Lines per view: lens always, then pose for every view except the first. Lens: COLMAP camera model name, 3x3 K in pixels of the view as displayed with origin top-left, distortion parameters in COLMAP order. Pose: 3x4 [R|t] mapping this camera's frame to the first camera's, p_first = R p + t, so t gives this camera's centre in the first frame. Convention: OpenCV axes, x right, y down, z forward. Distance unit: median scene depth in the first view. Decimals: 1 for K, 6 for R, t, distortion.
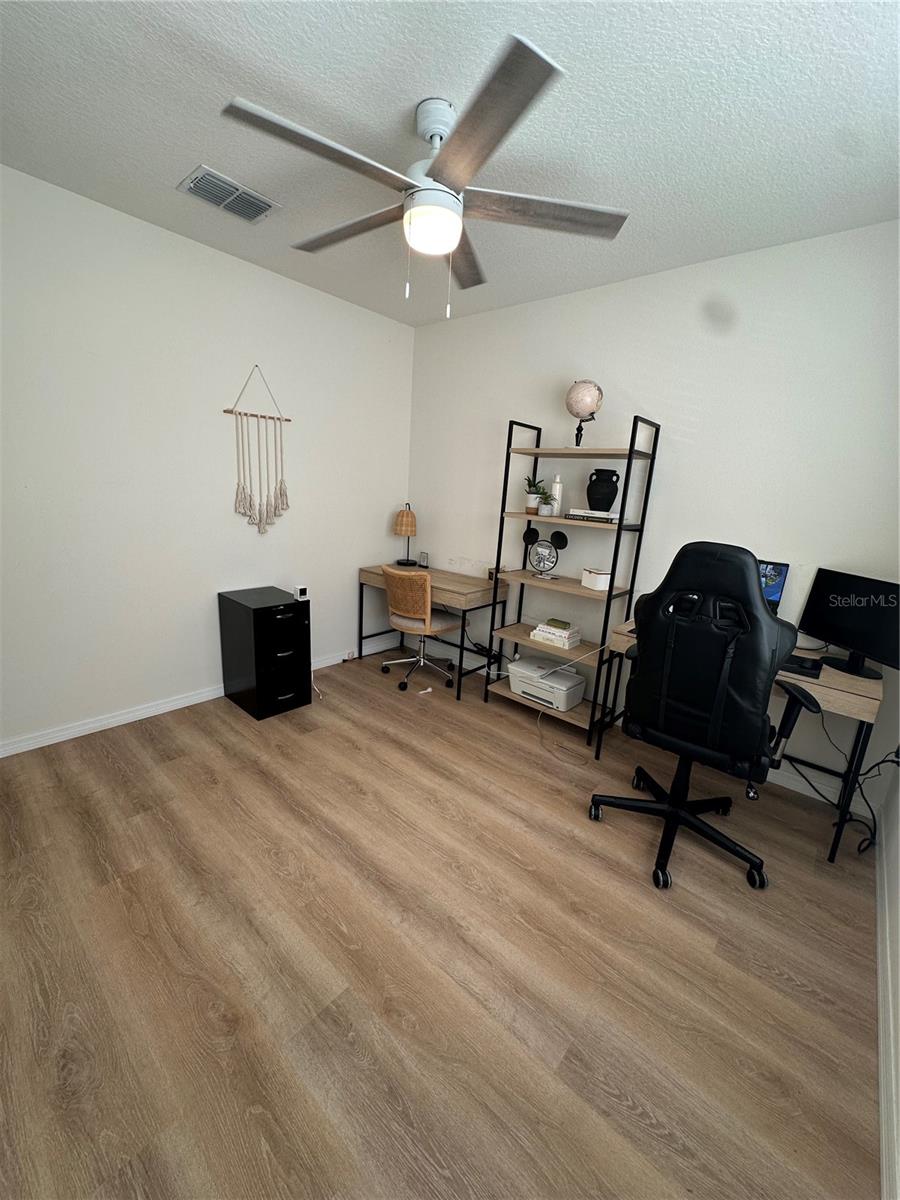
lens RADIAL K [[477.2, 0, 448.5], [0, 477.2, 603.0], [0, 0, 1]] dist [0.000499, 0.000150]
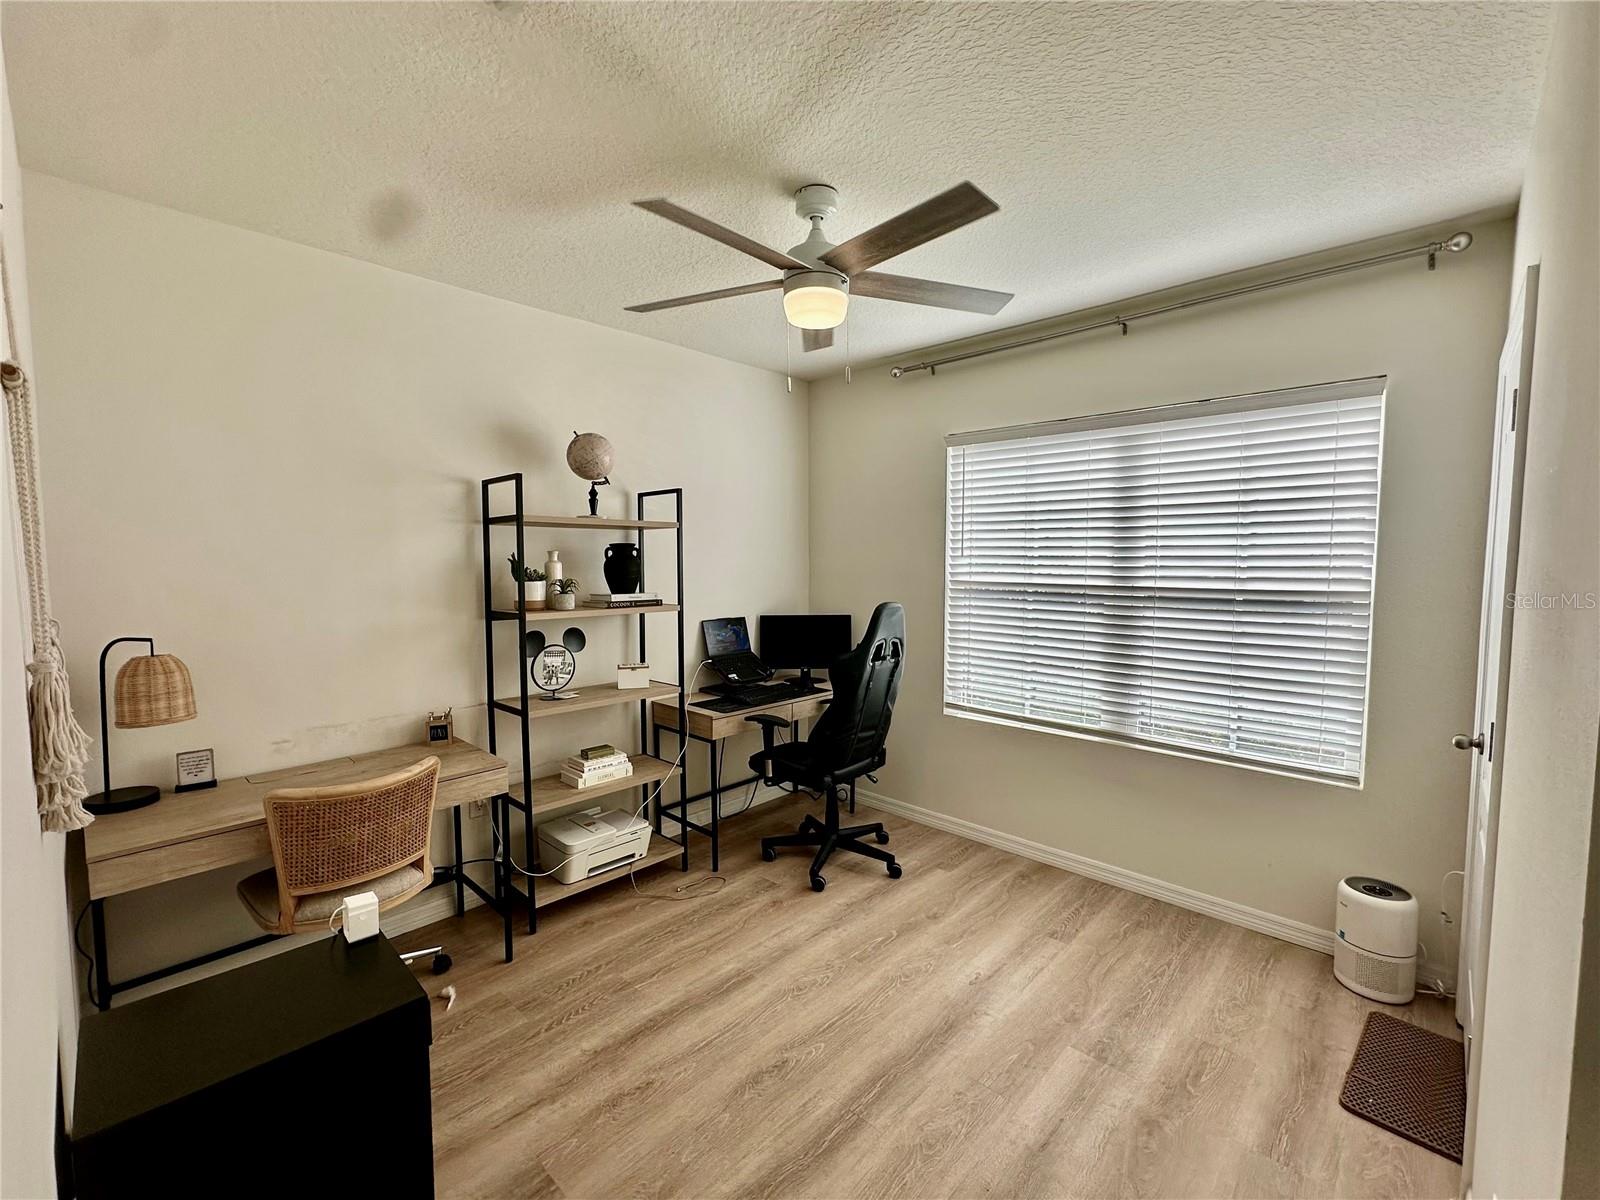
lens RADIAL K [[689.0, 0, 797.0], [0, 689.0, 600.1], [0, 0, 1]] dist [-0.002867, 0.000750]
pose [[0.036479, -0.125715, 0.991395, -0.894052], [0.244009, 0.963149, 0.113155, -0.259816], [-0.969087, 0.237781, 0.065811, 0.689652]]
